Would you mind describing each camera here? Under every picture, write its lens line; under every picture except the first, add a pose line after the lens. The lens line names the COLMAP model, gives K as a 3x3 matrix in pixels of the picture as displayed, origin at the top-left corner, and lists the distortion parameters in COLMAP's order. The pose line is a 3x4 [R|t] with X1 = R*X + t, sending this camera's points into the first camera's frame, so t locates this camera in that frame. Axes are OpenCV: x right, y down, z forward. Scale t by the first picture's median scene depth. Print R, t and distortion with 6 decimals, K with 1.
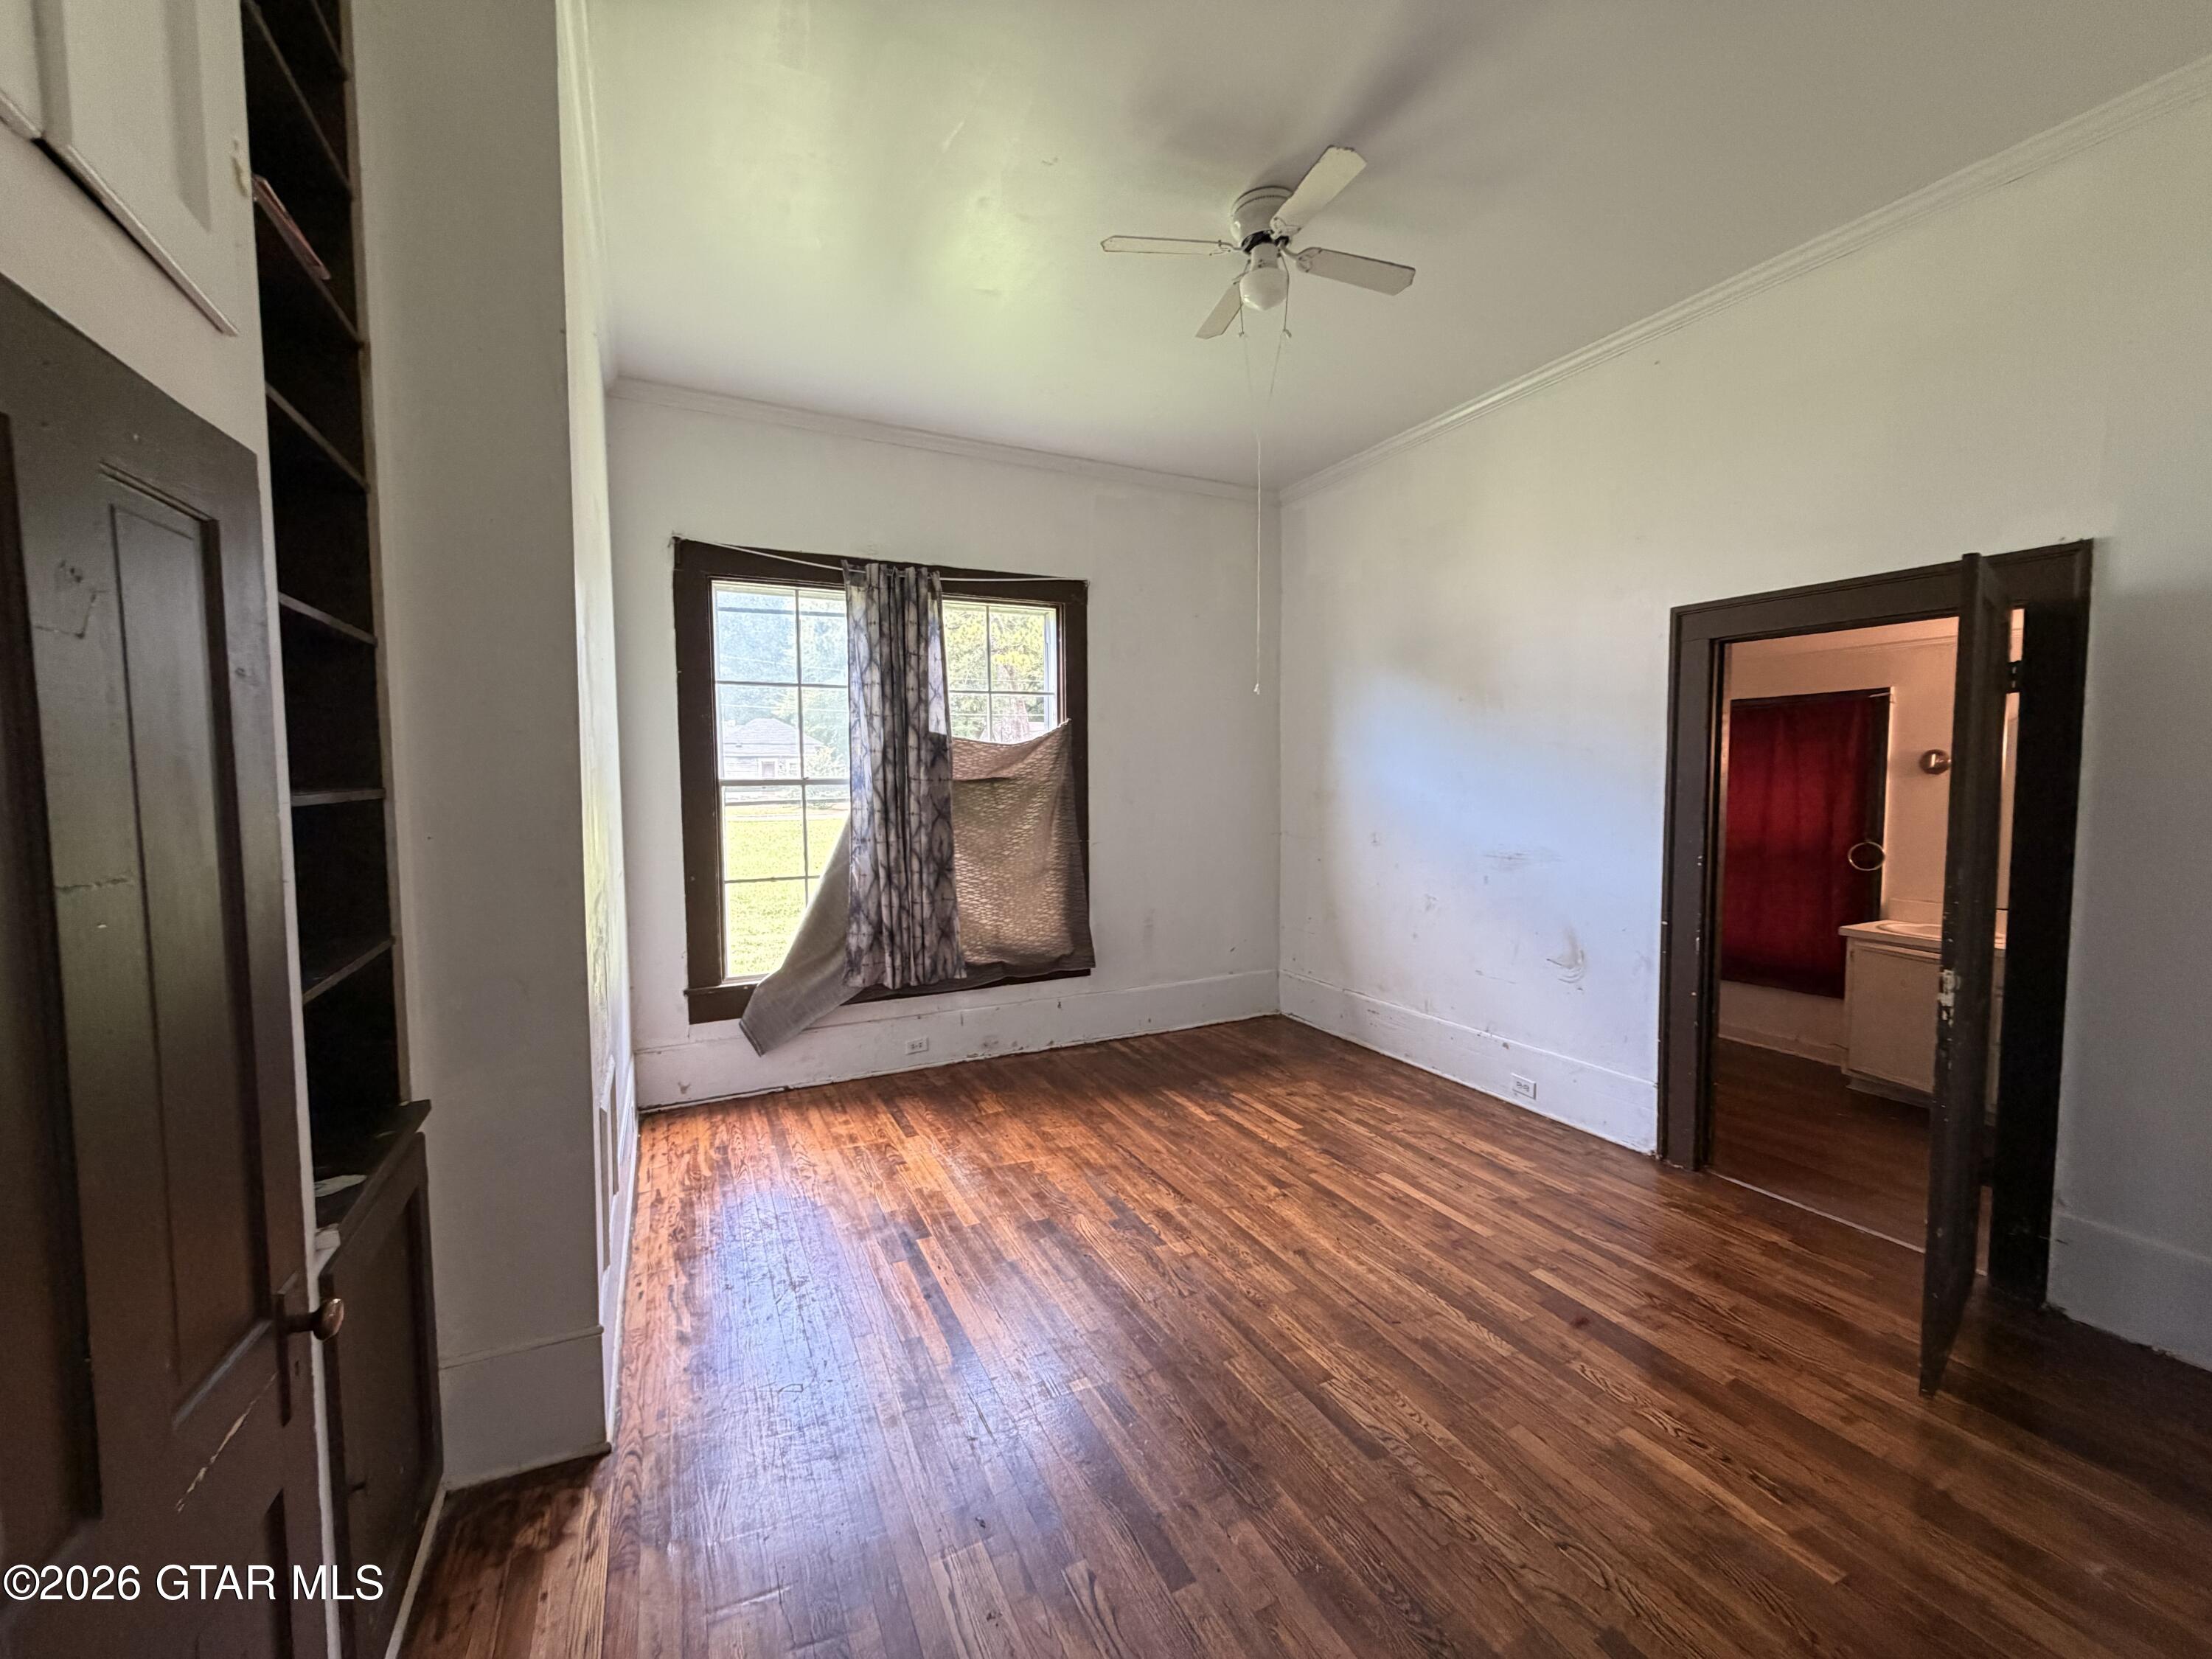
lens RADIAL K [[867.3, 0, 1107.5], [0, 867.3, 828.7], [0, 0, 1]] dist [0.000468, -0.000162]
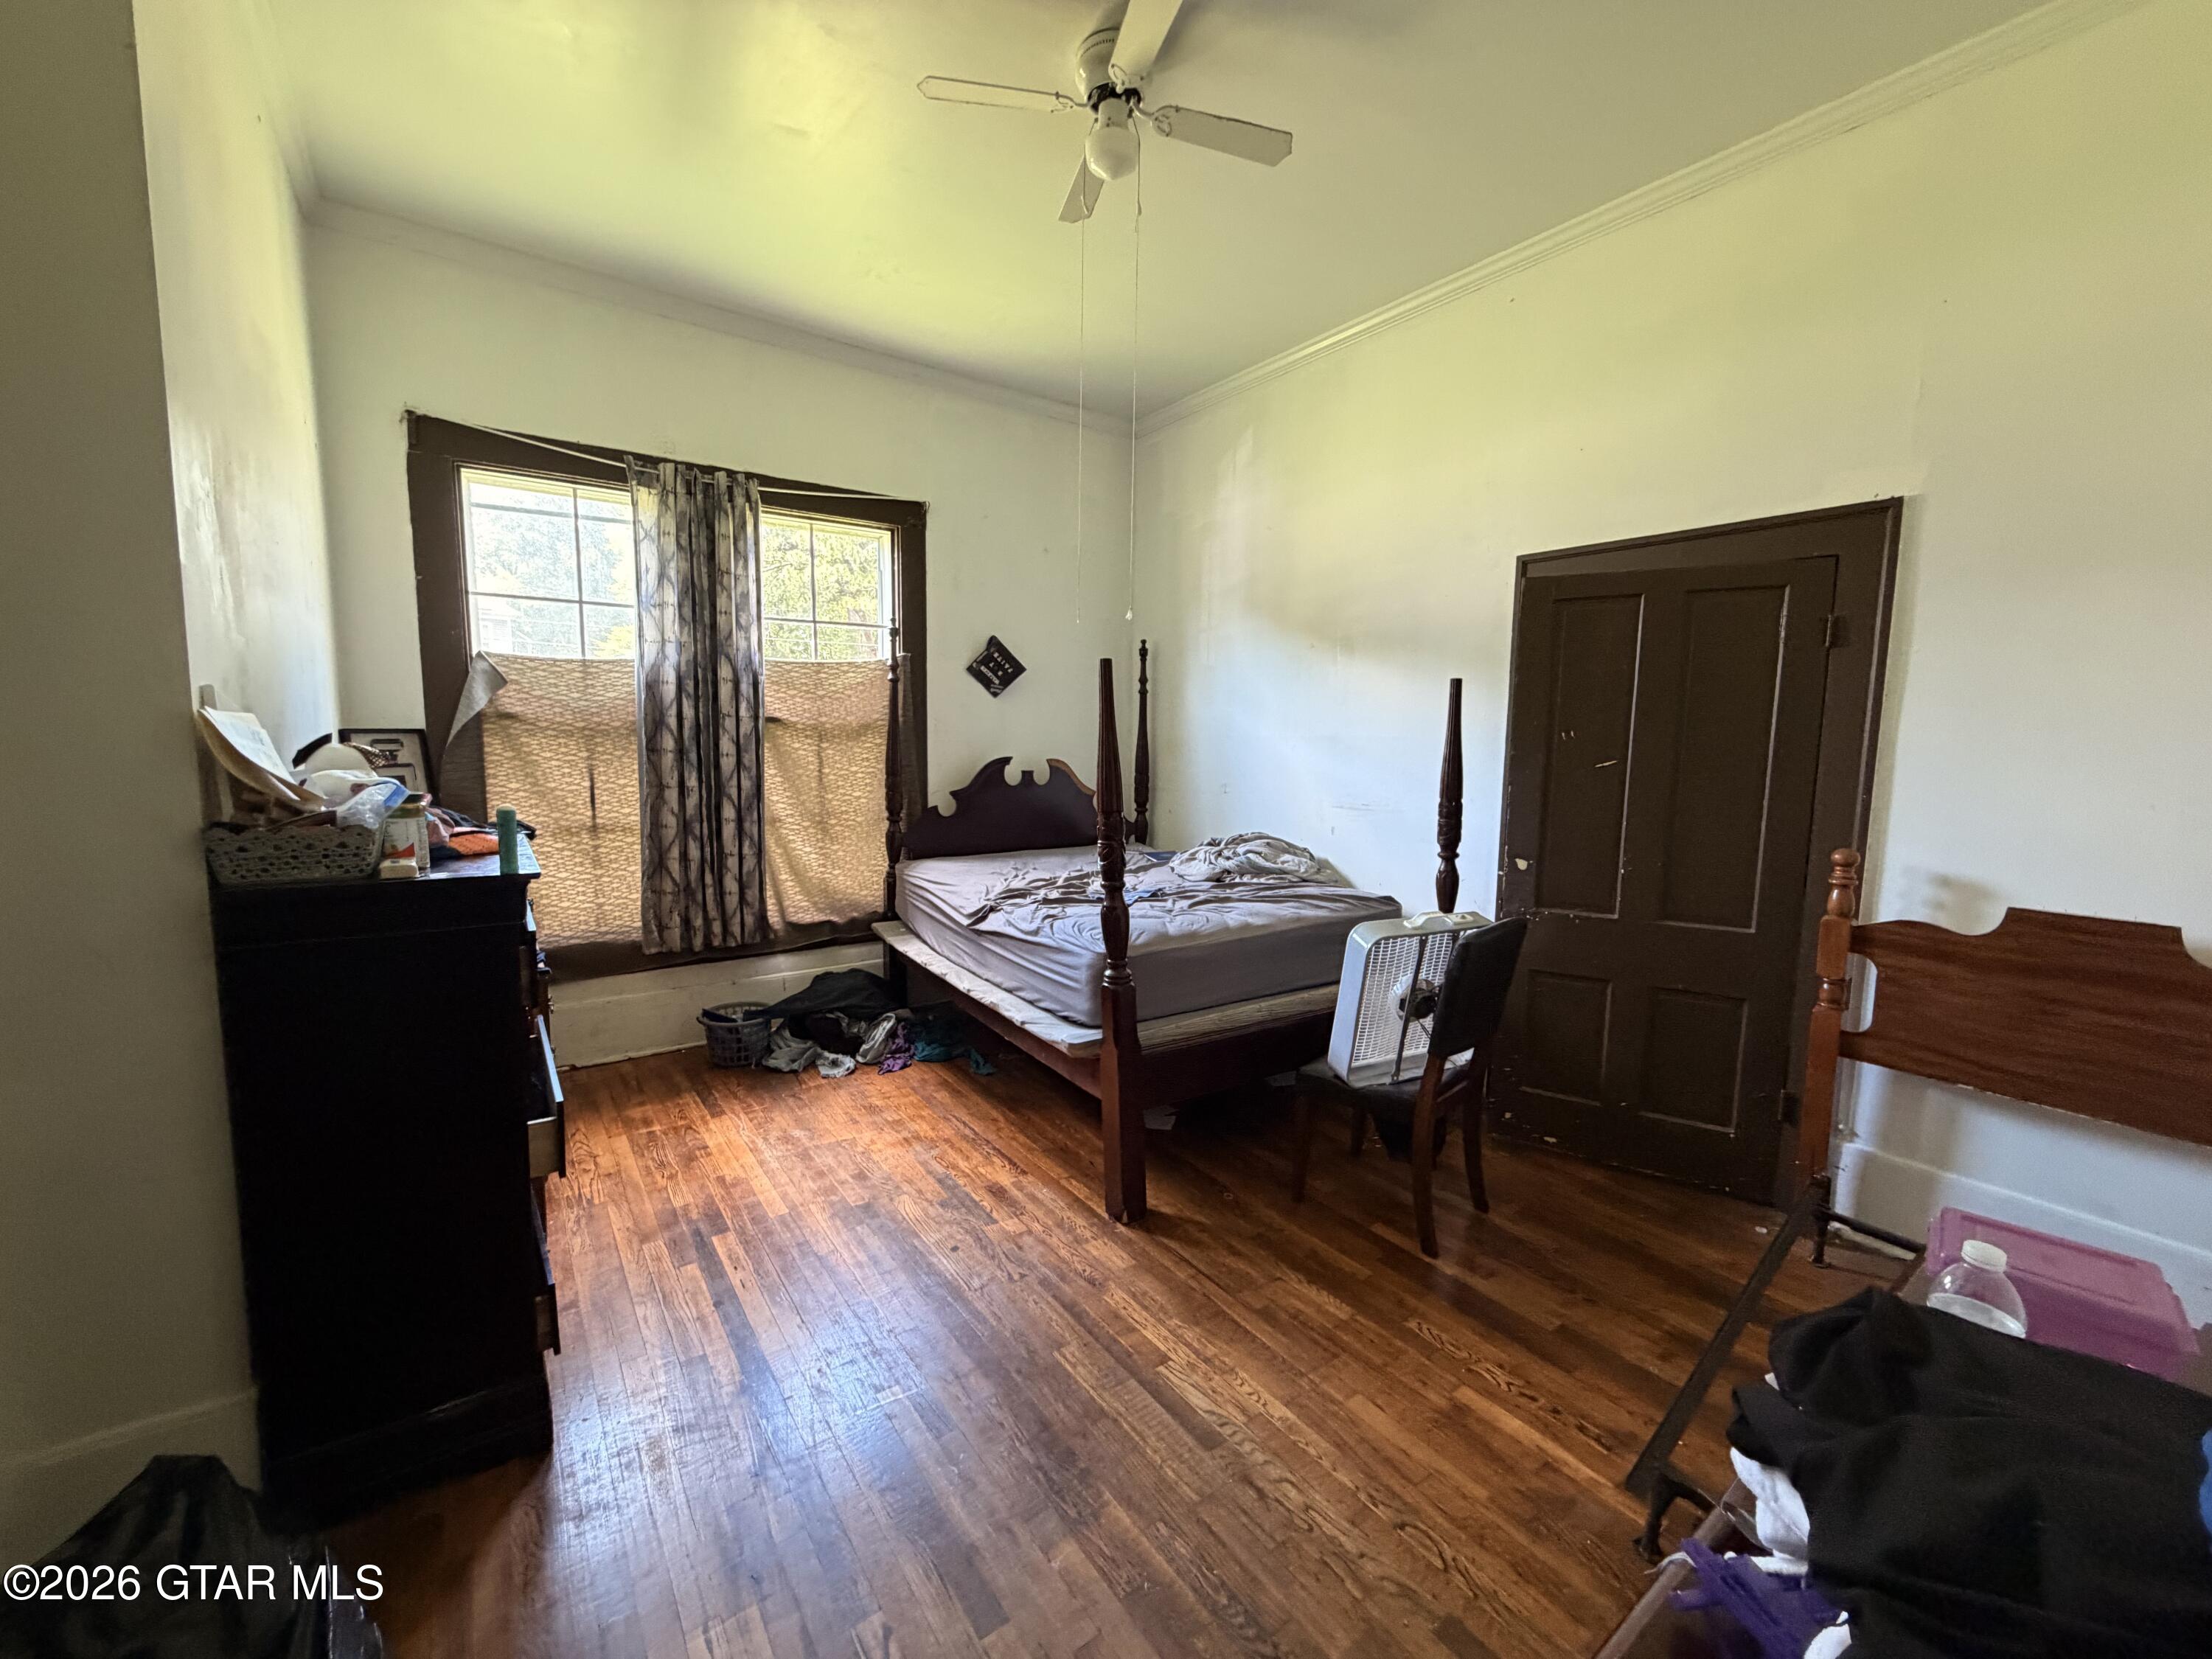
lens RADIAL K [[867.3, 0, 1107.5], [0, 867.3, 828.7], [0, 0, 1]] dist [0.000468, -0.000162]
pose [[0.986941, 0.003261, 0.161051, 0.043375], [-0.011190, 0.998768, 0.048352, 0.020652], [-0.160695, -0.049522, 0.985761, 0.124698]]
